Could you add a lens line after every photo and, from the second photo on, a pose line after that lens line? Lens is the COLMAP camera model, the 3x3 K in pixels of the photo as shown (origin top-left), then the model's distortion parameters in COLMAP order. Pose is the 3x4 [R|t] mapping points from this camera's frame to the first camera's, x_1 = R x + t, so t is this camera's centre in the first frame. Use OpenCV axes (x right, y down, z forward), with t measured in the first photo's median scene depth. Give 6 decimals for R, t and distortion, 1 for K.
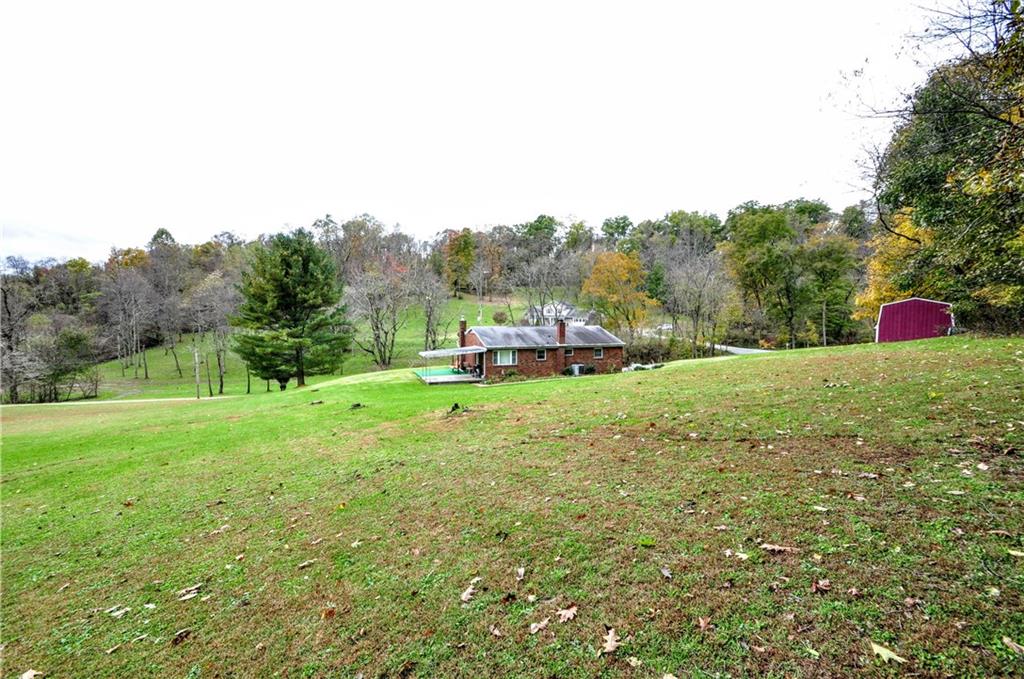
lens RADIAL K [[448.3, 0, 508.8], [0, 448.3, 337.5], [0, 0, 1]] dist [0.001424, -0.004993]
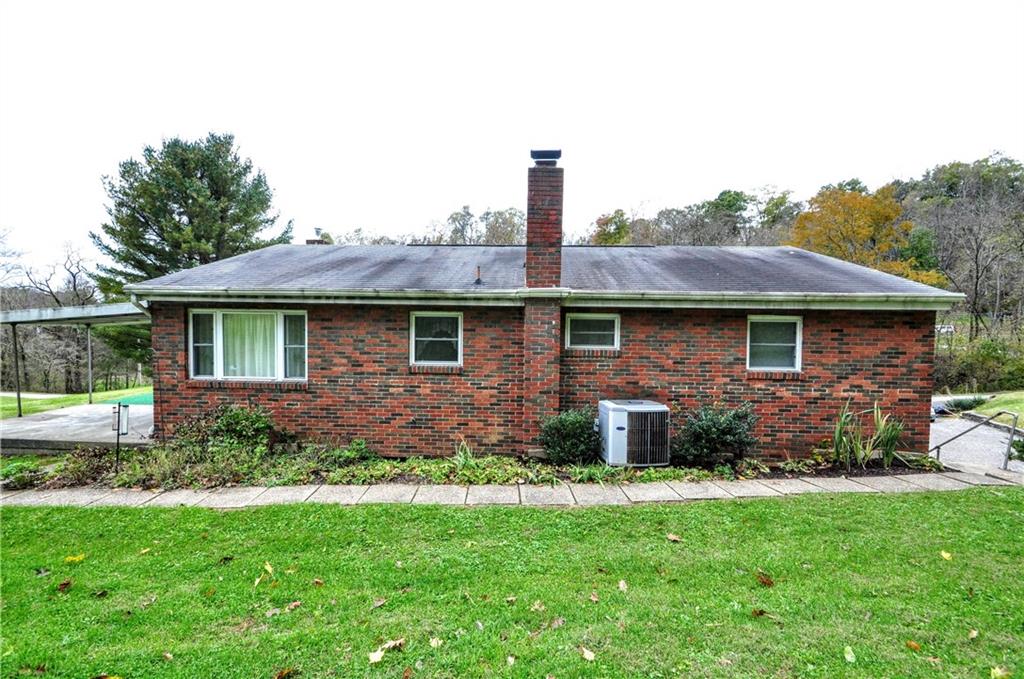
lens RADIAL K [[448.3, 0, 507.4], [0, 448.3, 345.9], [0, 0, 1]] dist [0.001424, -0.004993]
pose [[0.923581, 0.027809, -0.382395, 0.172770], [-0.029246, 0.999570, 0.002054, 0.039143], [0.382287, 0.009286, 0.923997, 0.811208]]
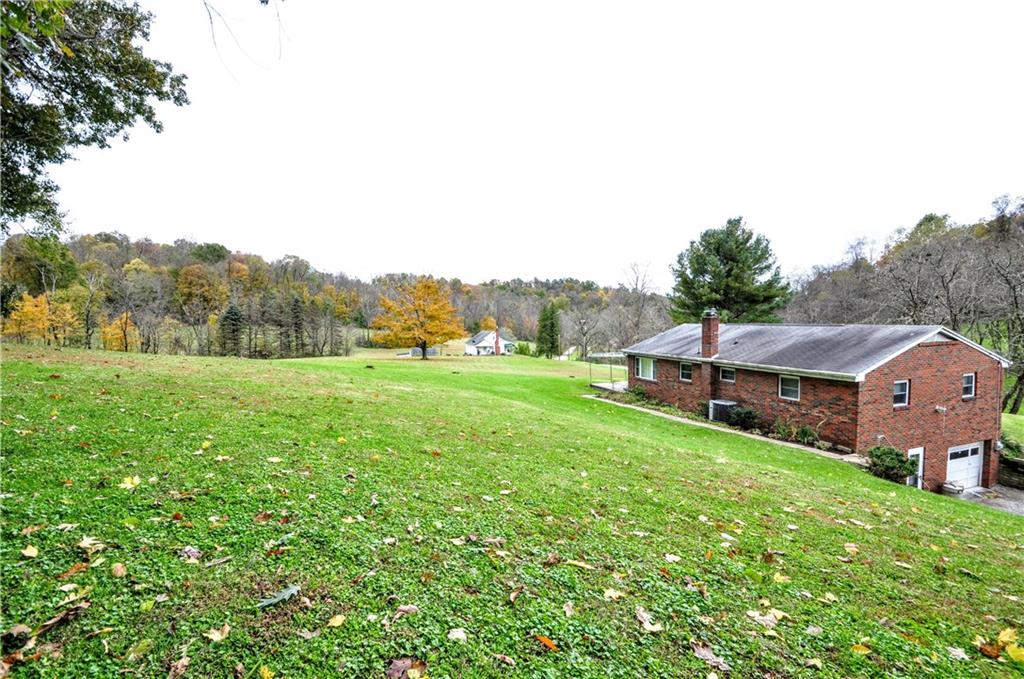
lens RADIAL K [[448.3, 0, 502.9], [0, 448.3, 346.8], [0, 0, 1]] dist [0.001424, -0.004993]
pose [[-0.023964, 0.061994, -0.997789, 0.649663], [-0.034625, 0.997425, 0.062803, -0.022847], [0.999113, 0.036054, -0.021756, 0.754013]]
